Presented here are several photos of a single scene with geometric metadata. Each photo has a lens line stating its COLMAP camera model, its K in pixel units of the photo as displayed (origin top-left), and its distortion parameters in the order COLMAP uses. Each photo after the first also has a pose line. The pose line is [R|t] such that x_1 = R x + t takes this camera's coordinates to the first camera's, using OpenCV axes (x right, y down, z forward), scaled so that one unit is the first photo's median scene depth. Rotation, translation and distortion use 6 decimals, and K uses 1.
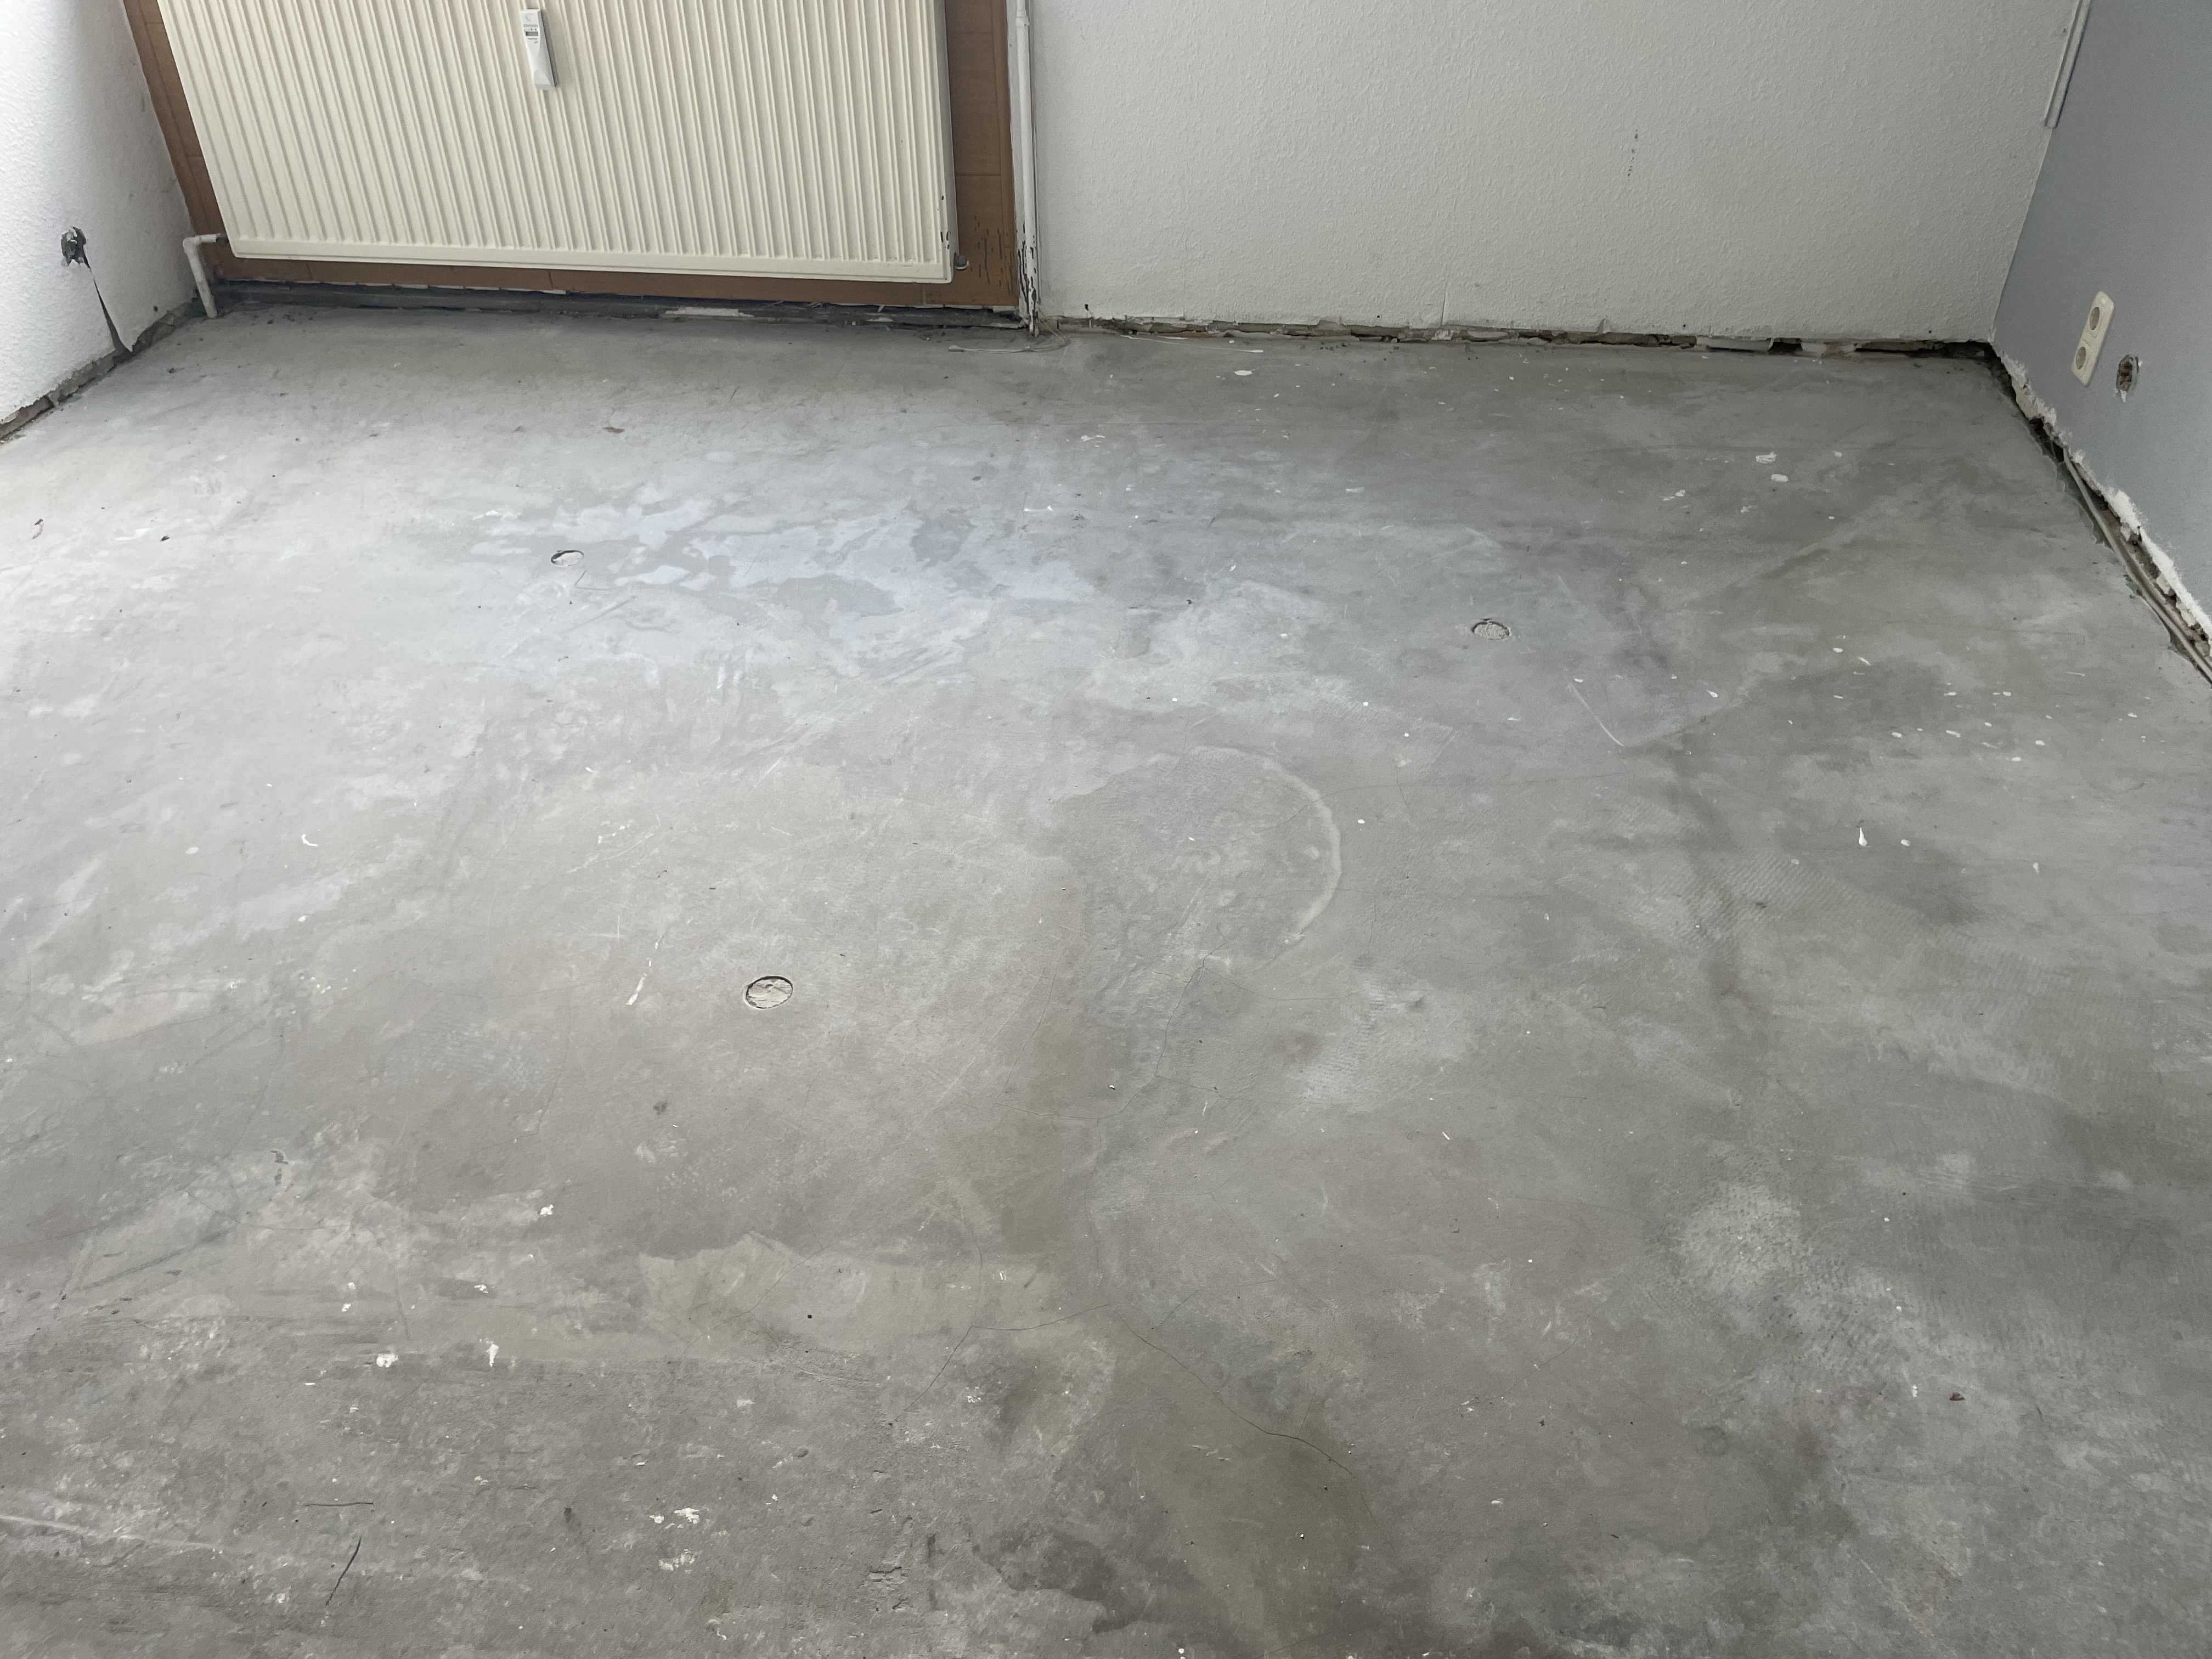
lens RADIAL K [[1688.4, 0, 1088.9], [0, 1688.4, 807.2], [0, 0, 1]] dist [0.078803, -0.111755]
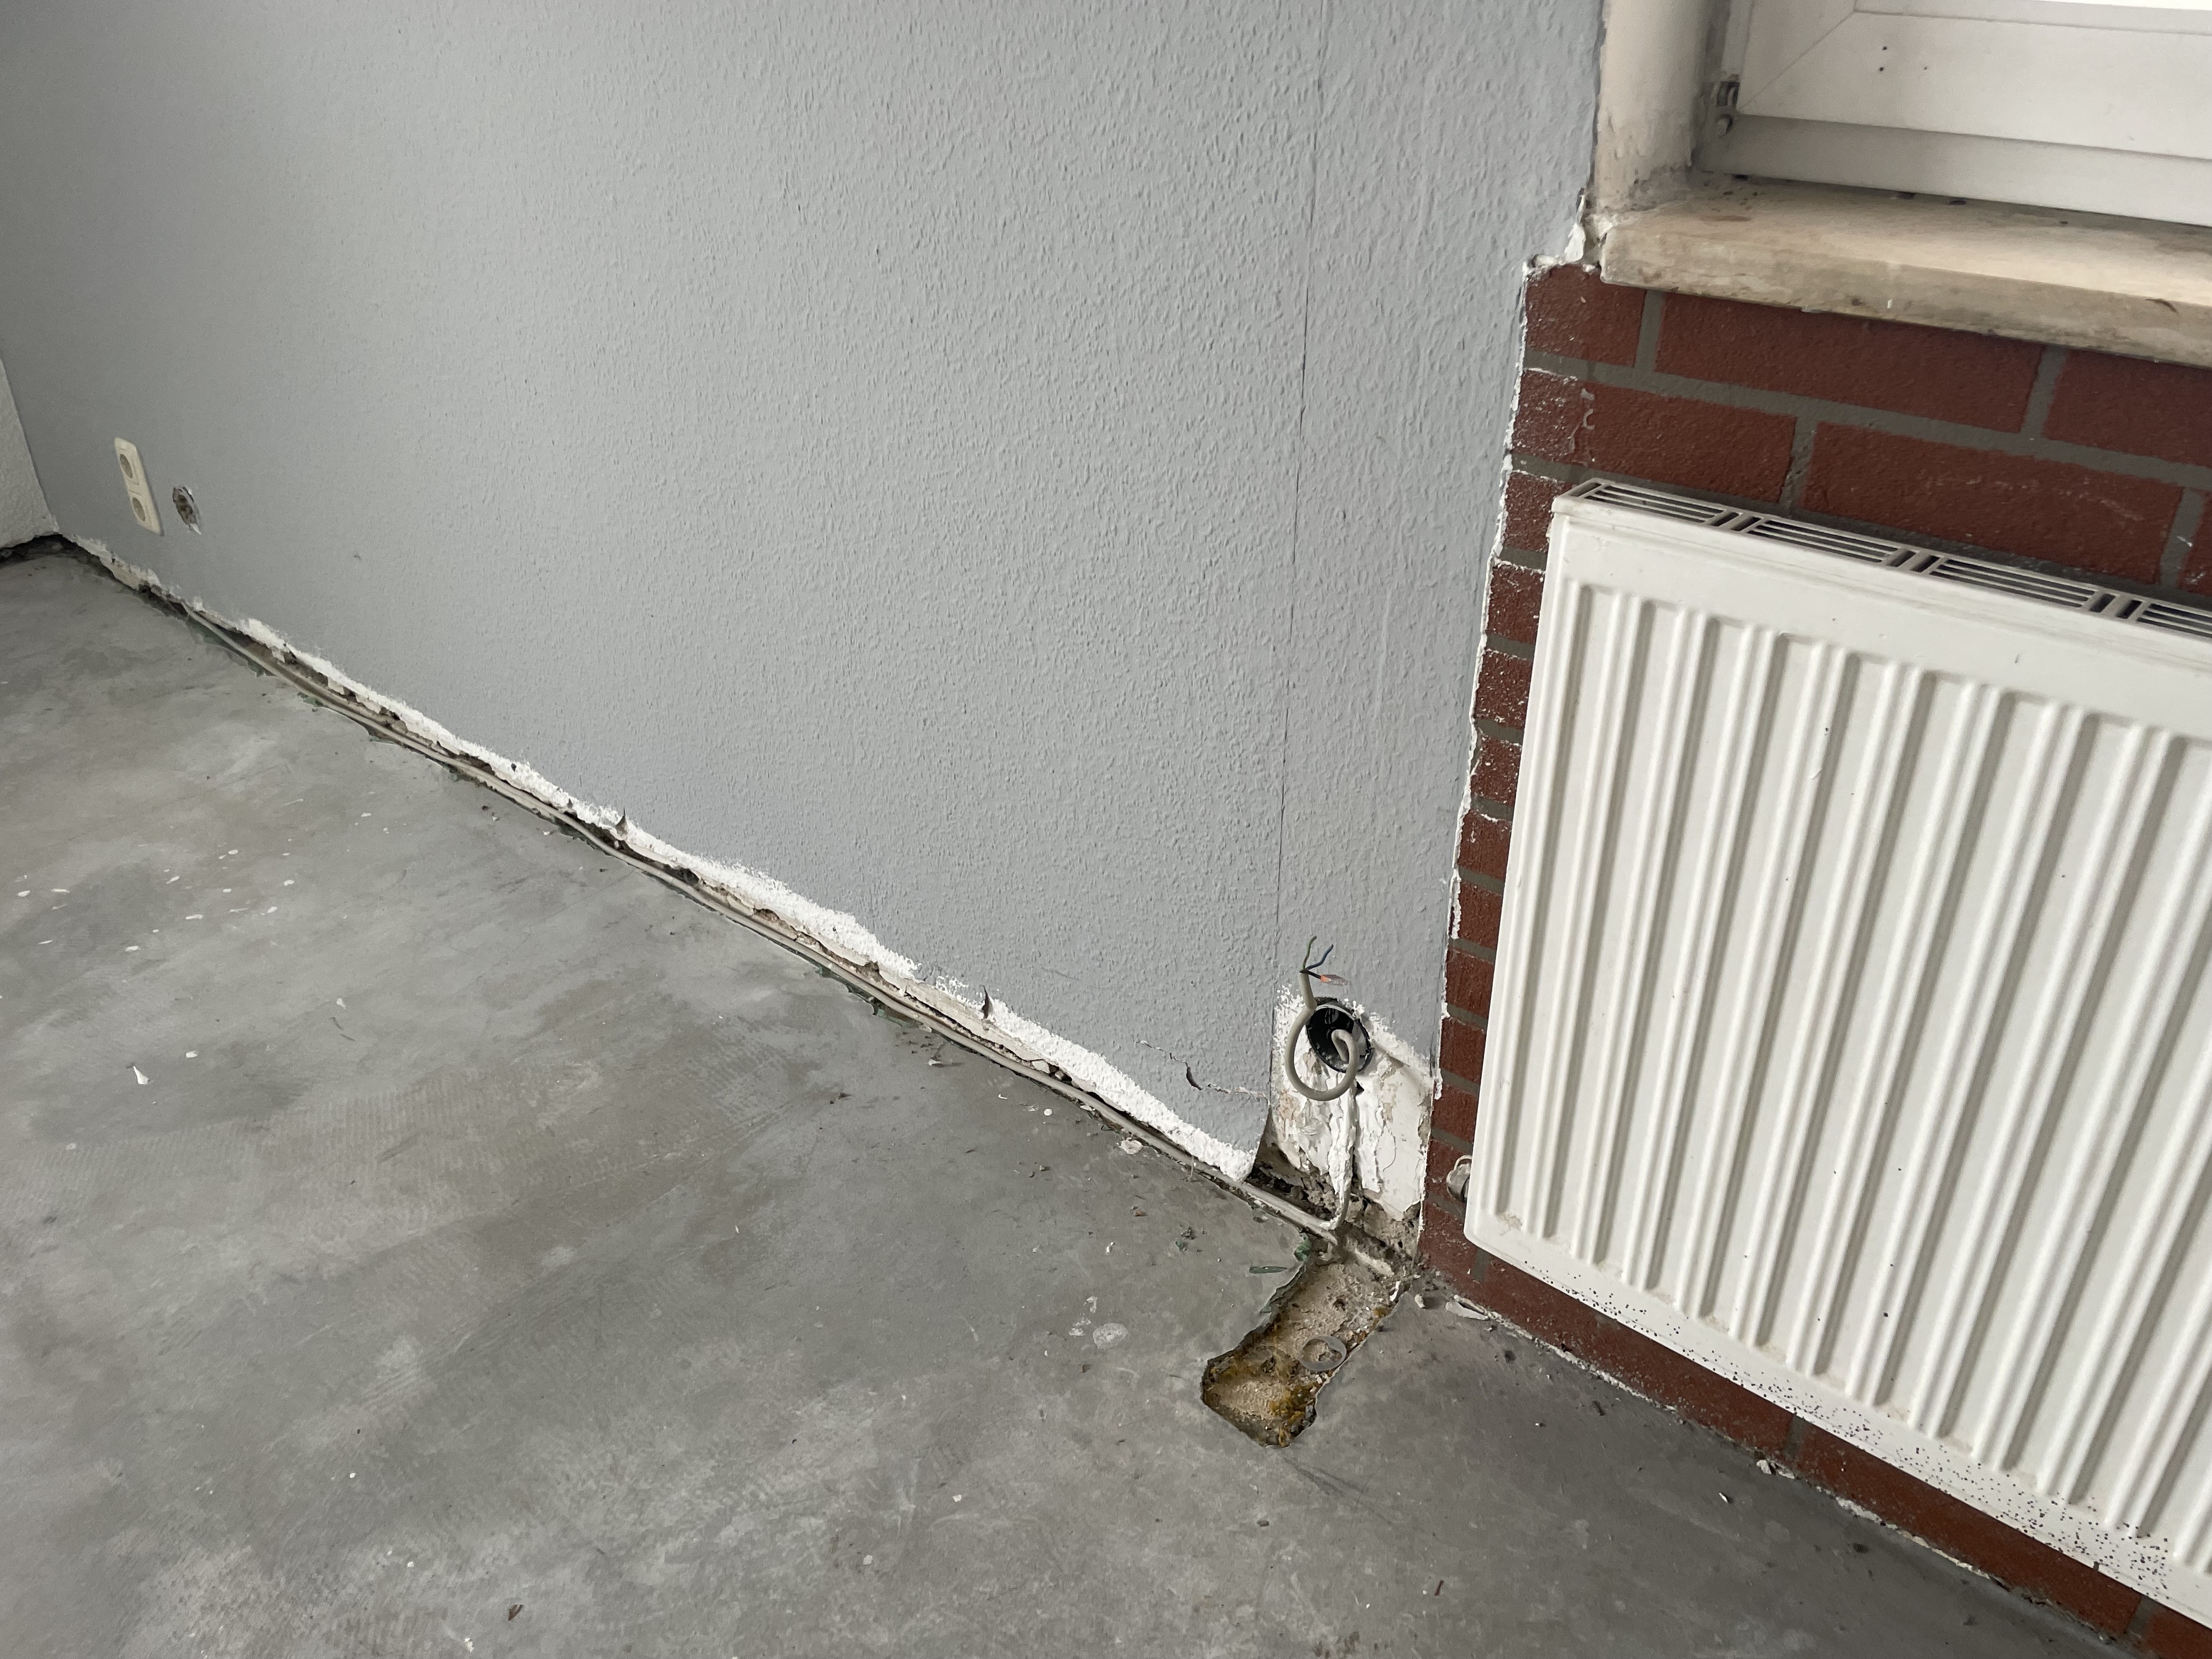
lens RADIAL K [[1688.4, 0, 1118.5], [0, 1688.4, 832.3], [0, 0, 1]] dist [0.078803, -0.111755]
pose [[0.534131, -0.413252, 0.737514, 0.140291], [0.498452, 0.858560, 0.120082, 0.048652], [-0.682825, 0.303476, 0.664570, 0.103677]]
